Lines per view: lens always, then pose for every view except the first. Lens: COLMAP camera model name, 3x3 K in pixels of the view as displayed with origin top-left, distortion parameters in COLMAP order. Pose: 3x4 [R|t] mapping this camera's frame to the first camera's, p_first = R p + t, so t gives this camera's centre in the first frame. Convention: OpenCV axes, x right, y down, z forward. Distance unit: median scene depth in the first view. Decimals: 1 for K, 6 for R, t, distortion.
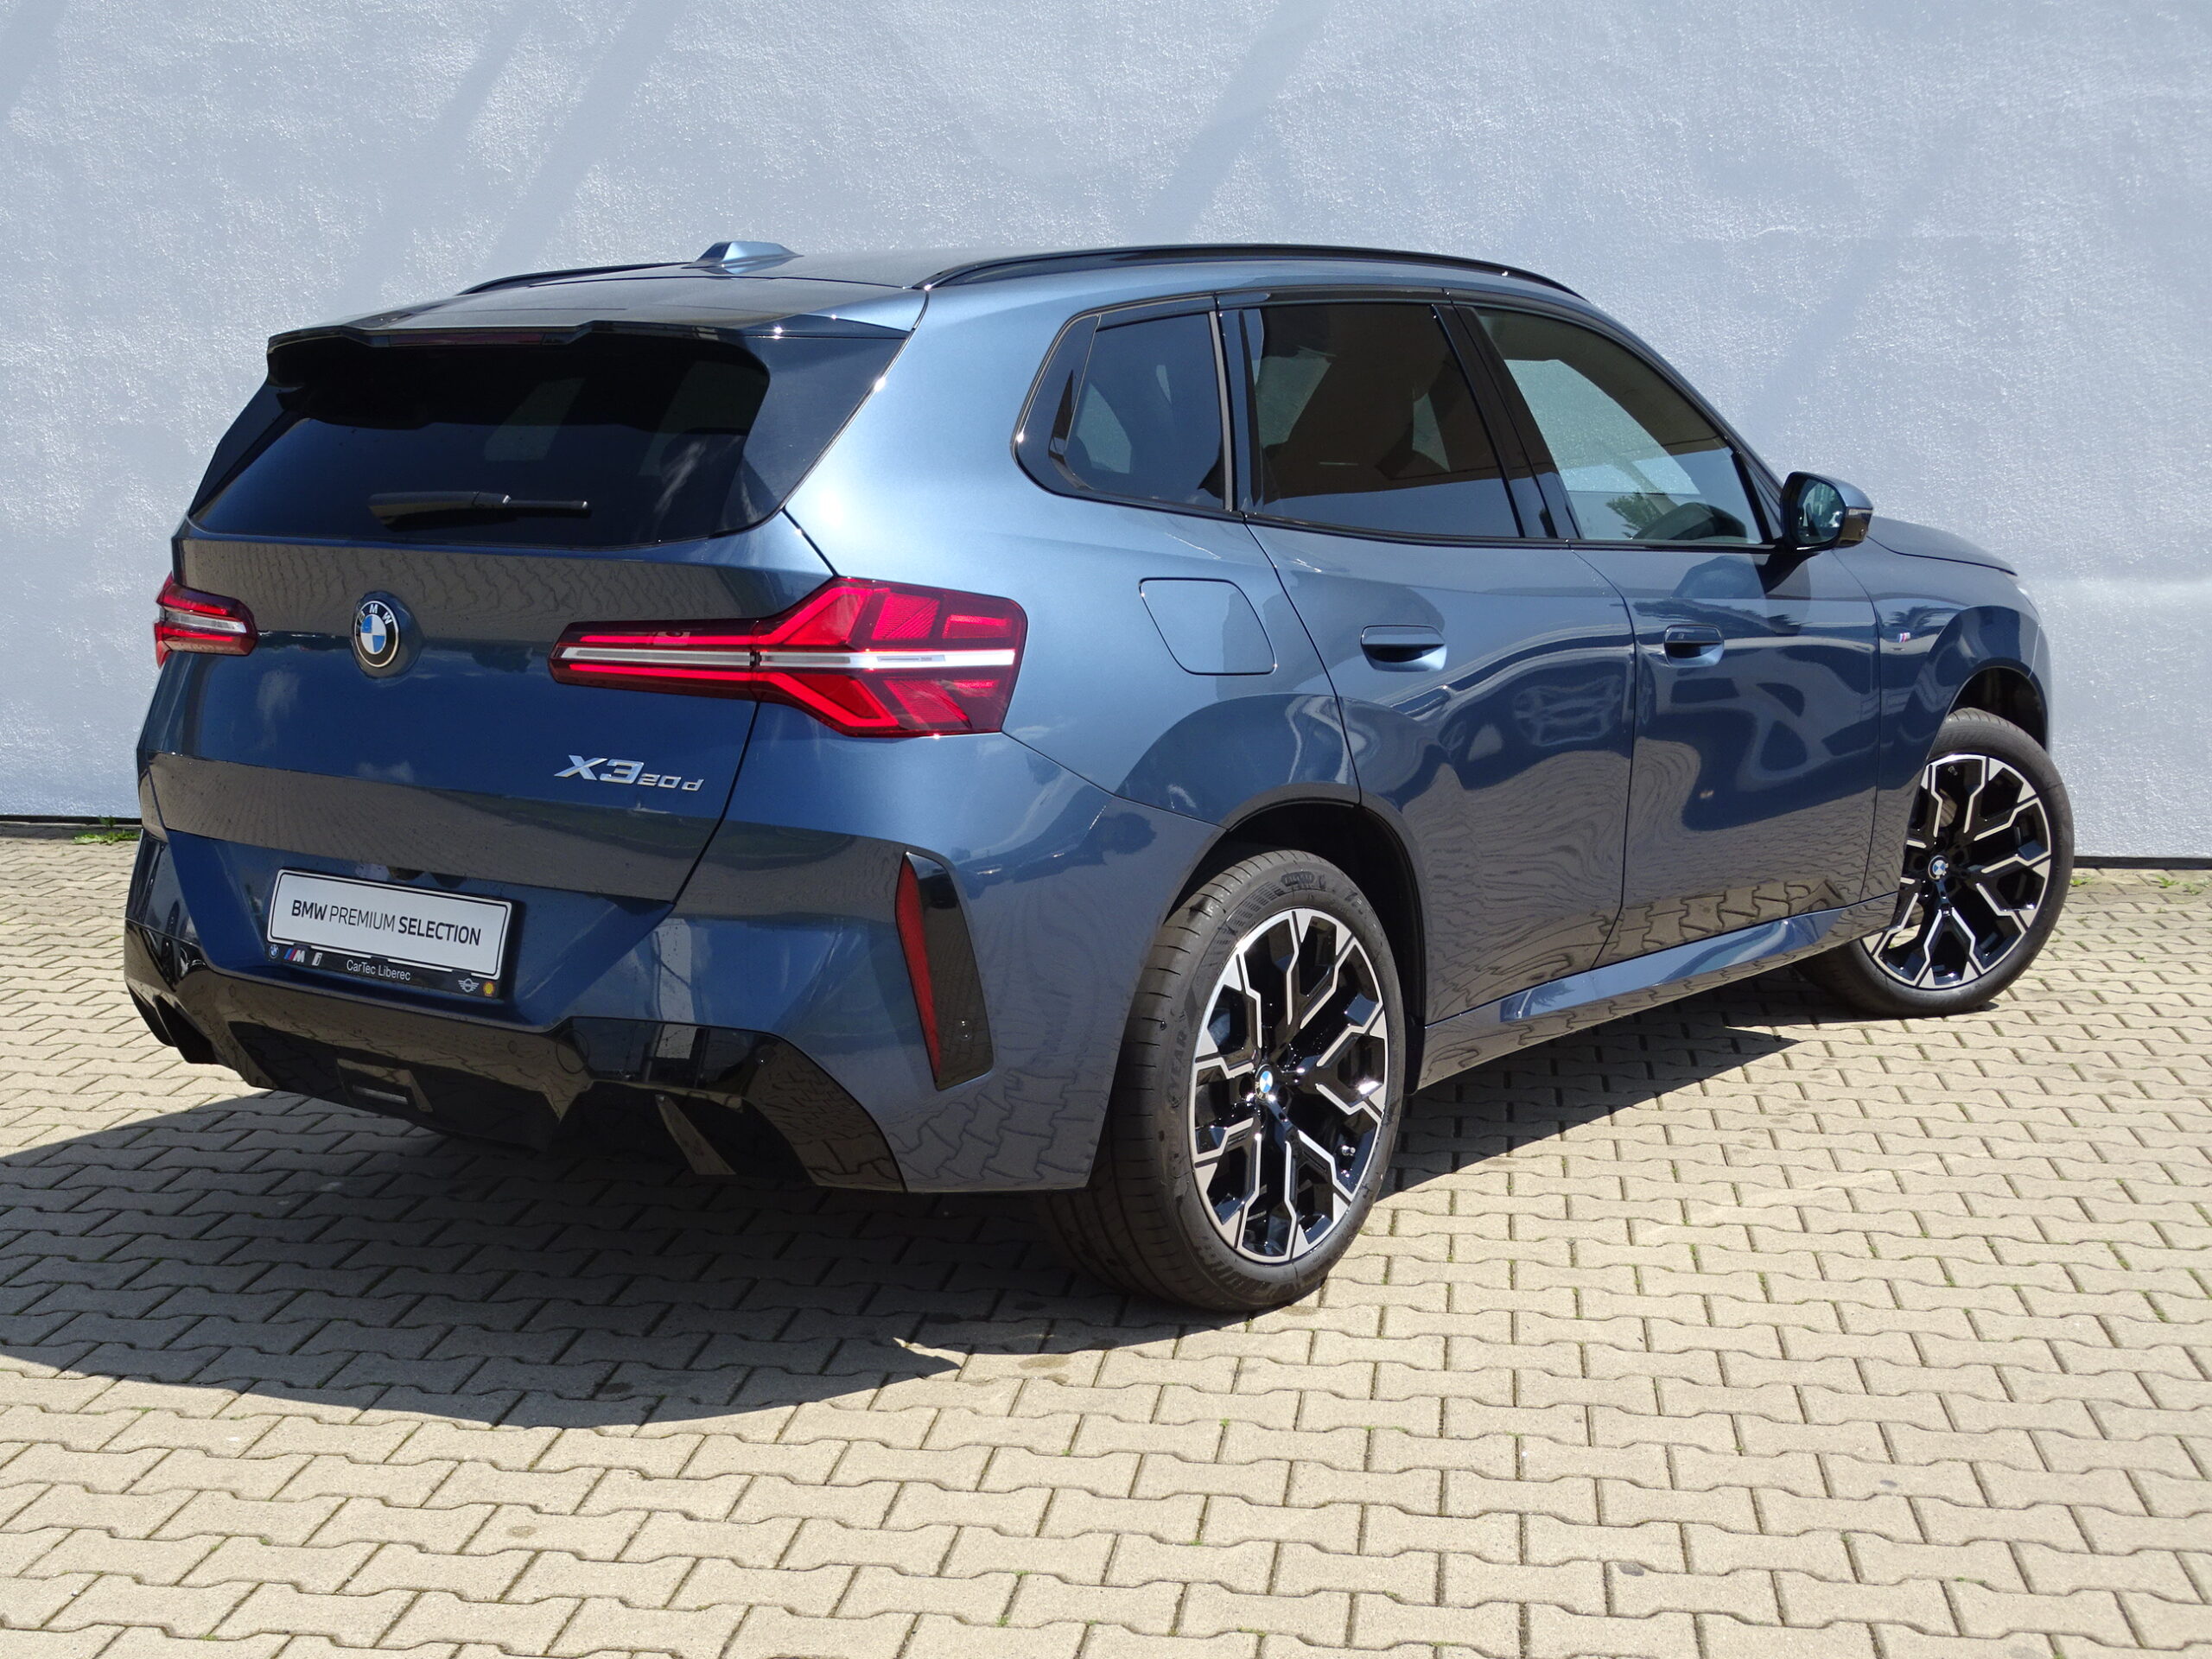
lens RADIAL K [[2752.7, 0, 1106.0], [0, 2752.7, 829.5], [0, 0, 1]] dist [-0.006650, 0.170314]
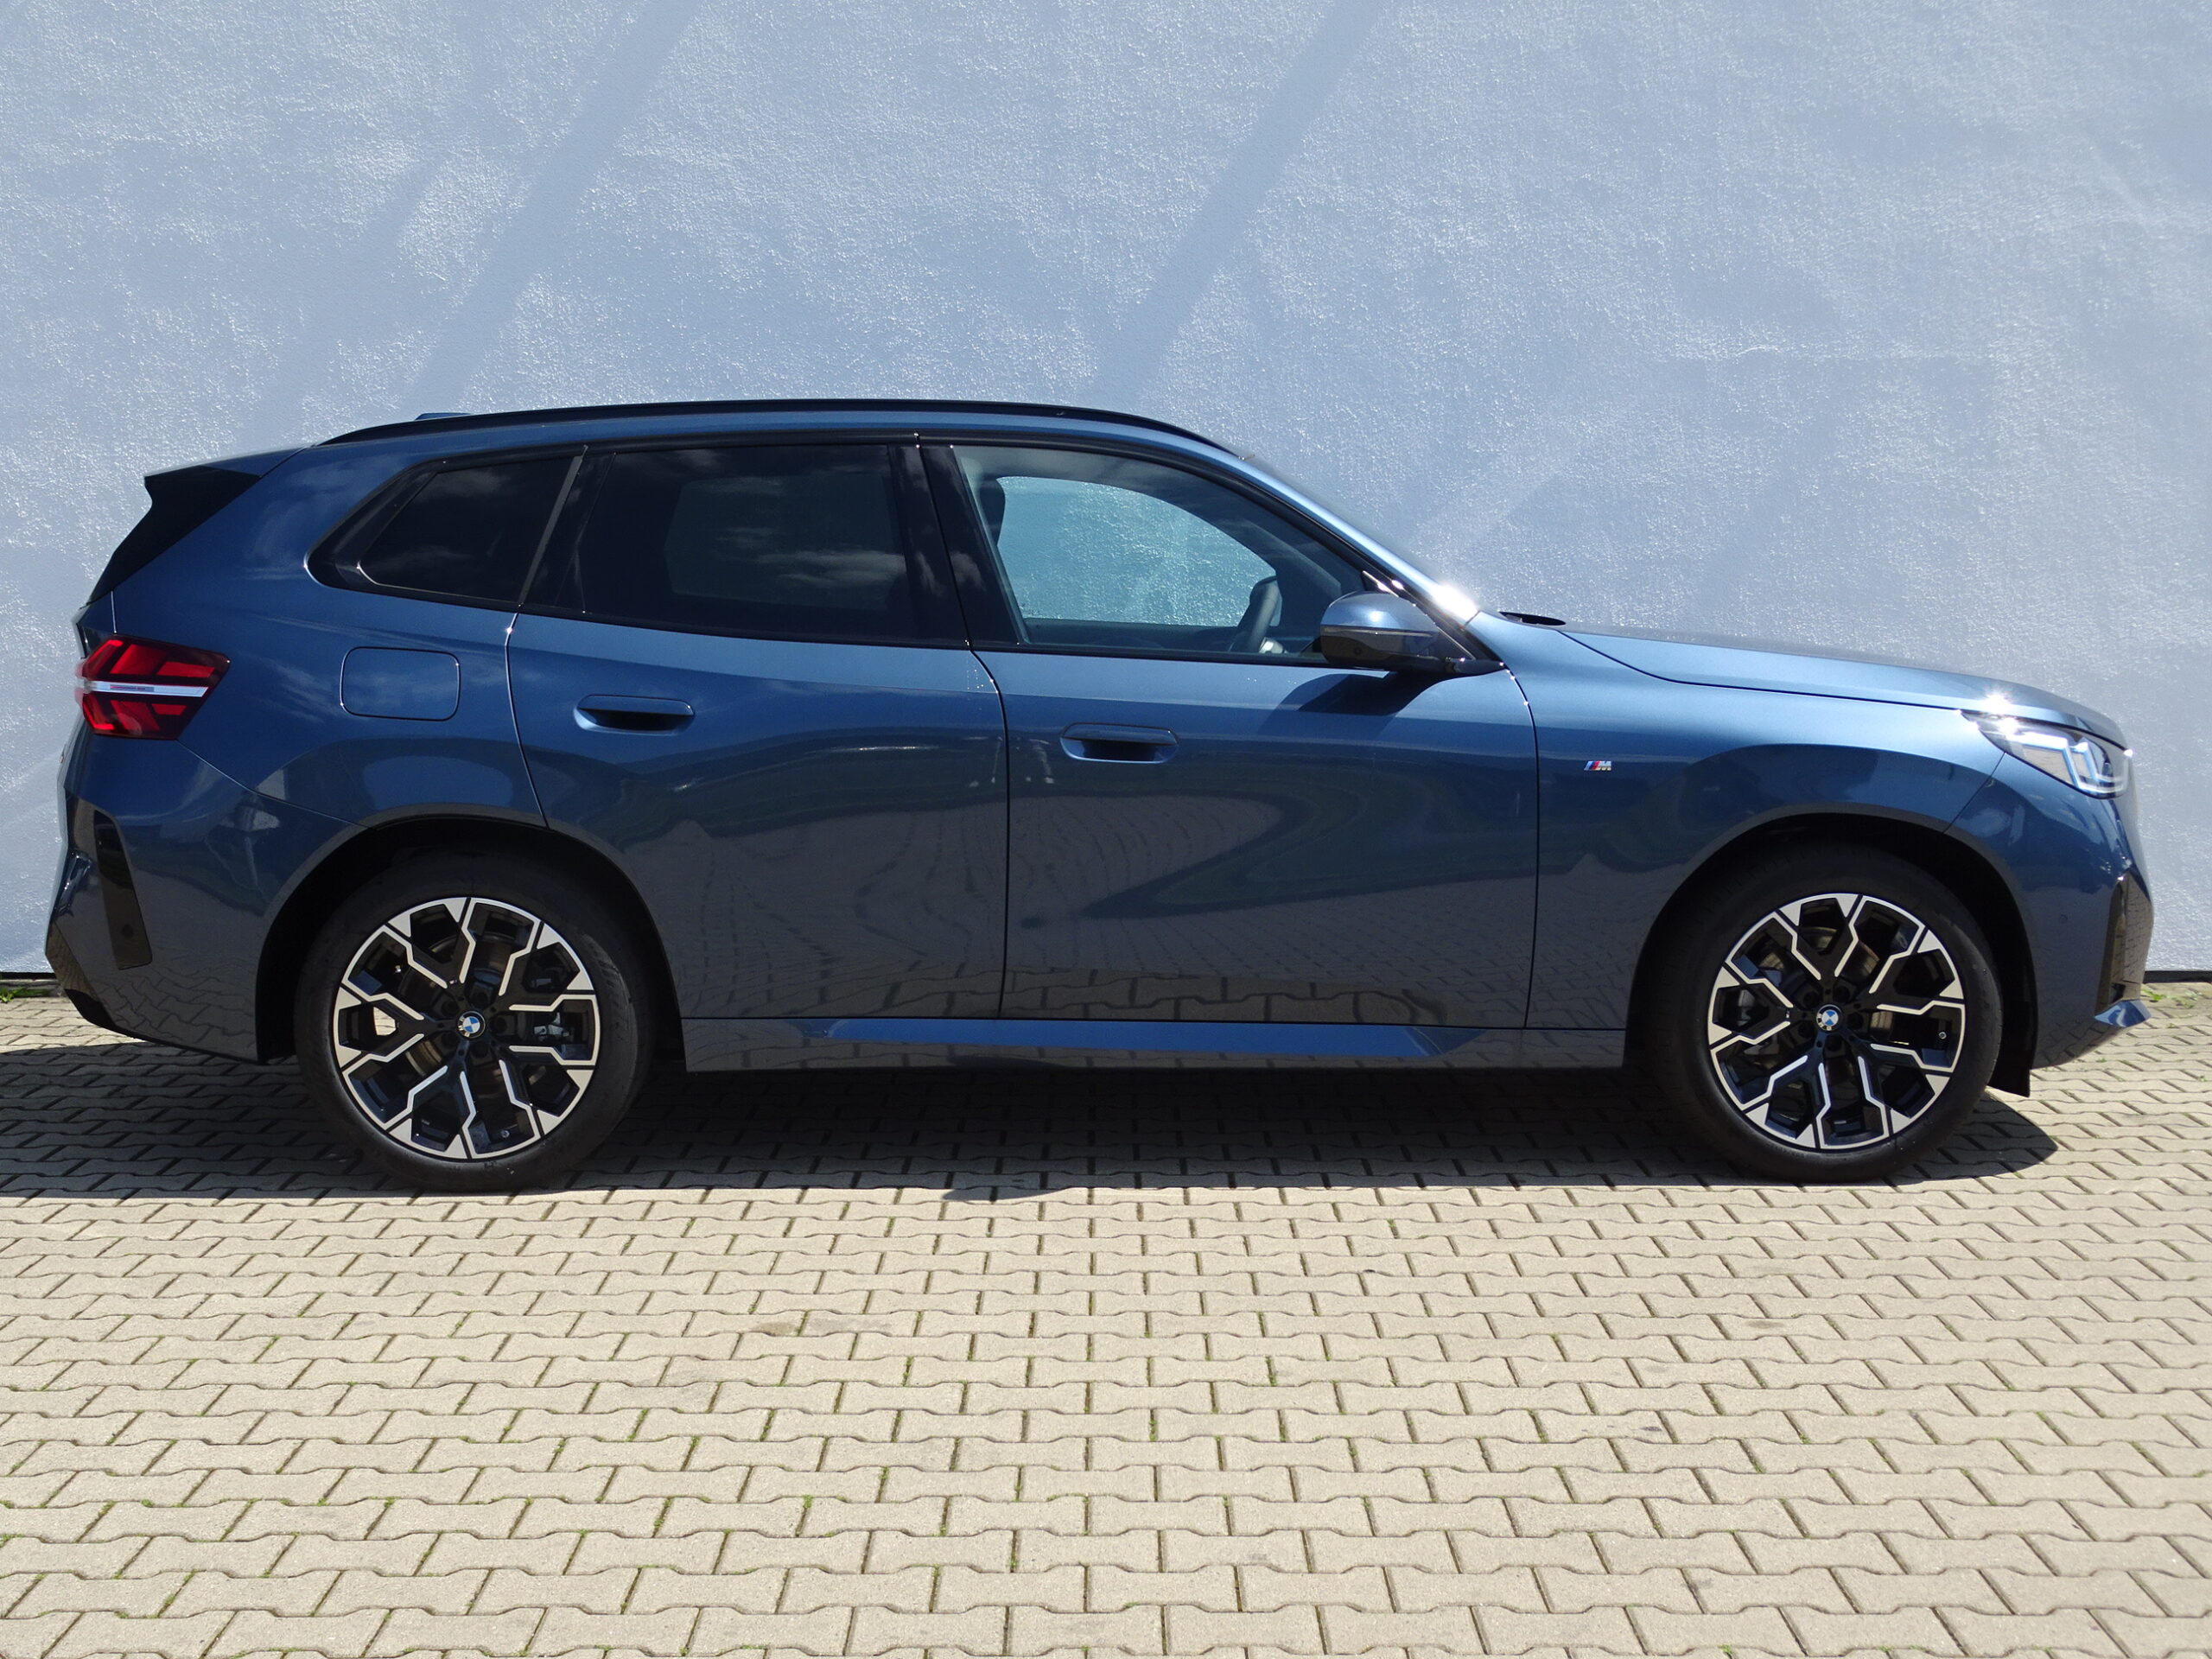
lens RADIAL K [[2752.7, 0, 1106.0], [0, 2752.7, 829.5], [0, 0, 1]] dist [-0.006650, 0.170314]
pose [[0.992803, -0.014771, 0.118842, -0.110915], [0.019640, 0.999011, -0.039903, -0.009042], [-0.118135, 0.041950, 0.992111, 0.047004]]
